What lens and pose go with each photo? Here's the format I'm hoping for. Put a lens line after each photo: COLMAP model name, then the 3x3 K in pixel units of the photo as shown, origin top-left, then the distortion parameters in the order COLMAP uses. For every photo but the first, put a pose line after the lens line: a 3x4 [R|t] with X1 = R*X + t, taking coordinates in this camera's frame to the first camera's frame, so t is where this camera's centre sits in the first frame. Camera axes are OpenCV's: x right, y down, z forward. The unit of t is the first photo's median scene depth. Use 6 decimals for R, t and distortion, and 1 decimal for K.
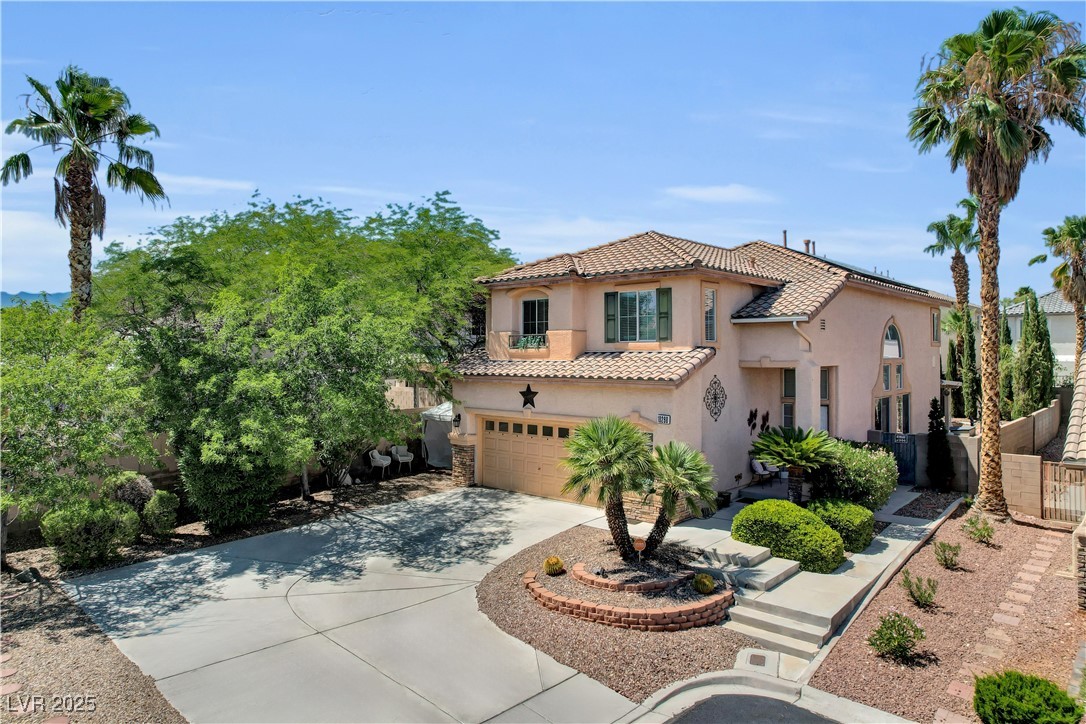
lens RADIAL K [[705.0, 0, 541.6], [0, 705.0, 340.5], [0, 0, 1]] dist [-0.084167, 0.073263]
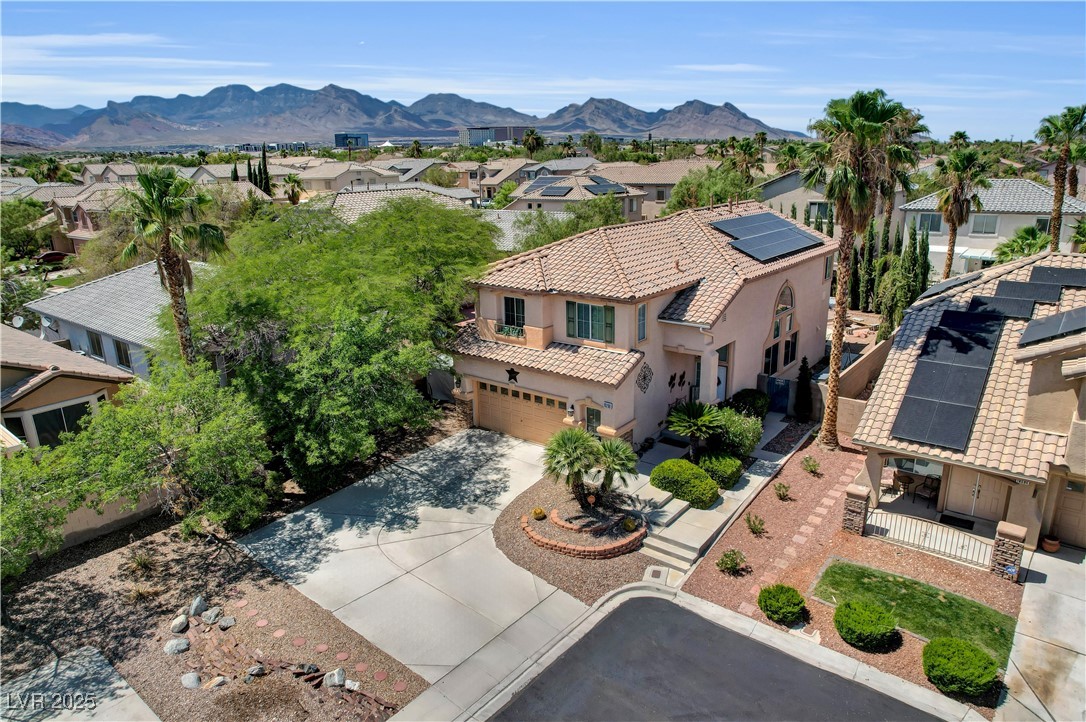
lens RADIAL K [[700.6, 0, 543.0], [0, 700.6, 361.0], [0, 0, 1]] dist [-0.075460, 0.068325]
pose [[0.997522, -0.039549, 0.058181, -0.048216], [0.020840, 0.956021, 0.292558, -0.447419], [-0.067192, -0.290621, 0.954476, -0.404996]]
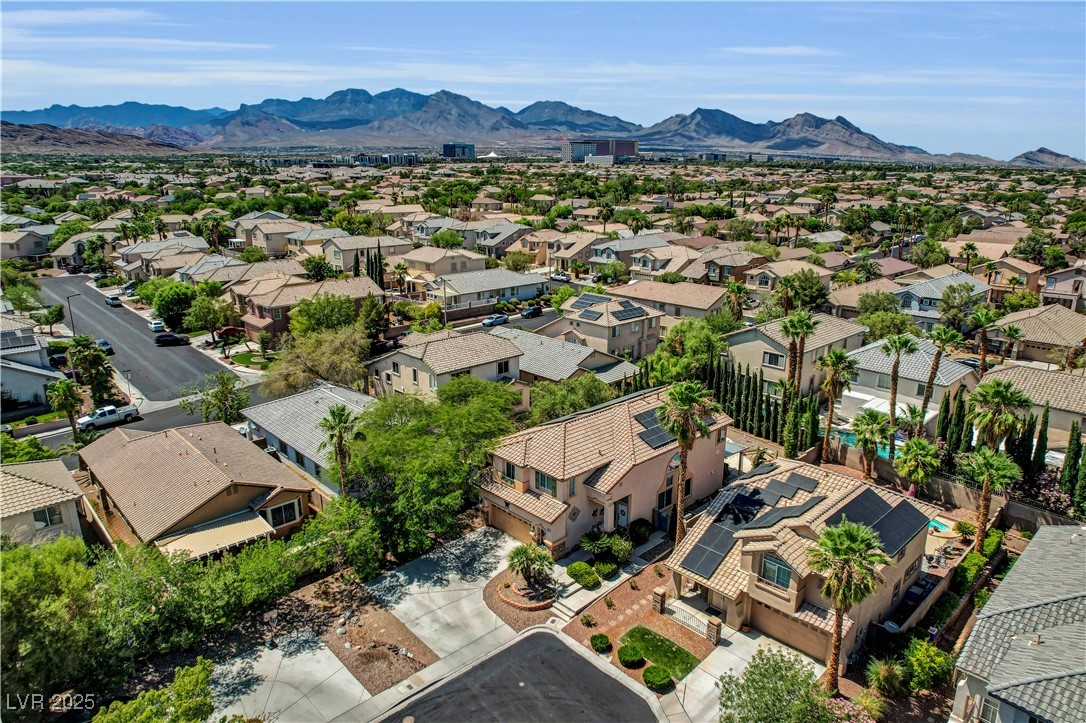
lens RADIAL K [[700.6, 0, 543.0], [0, 700.6, 361.5], [0, 0, 1]] dist [-0.075460, 0.068325]
pose [[0.997064, 0.019612, -0.074017, 0.379222], [0.002284, 0.958594, 0.284769, -1.493920], [0.076537, -0.284102, 0.955734, -1.684981]]
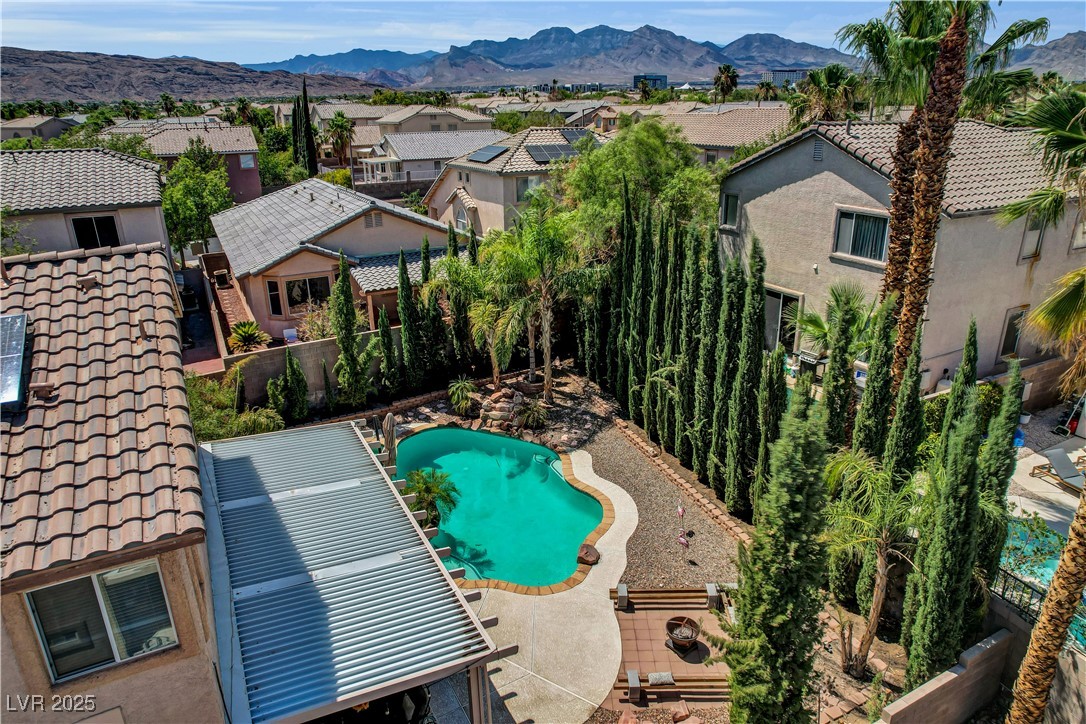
lens RADIAL K [[700.6, 0, 543.0], [0, 700.6, 362.0], [0, 0, 1]] dist [-0.075460, 0.068325]
pose [[0.938844, 0.106399, -0.327493, 1.499726], [0.018284, 0.934320, 0.355965, -0.383220], [0.343858, -0.340184, 0.875235, 1.597520]]
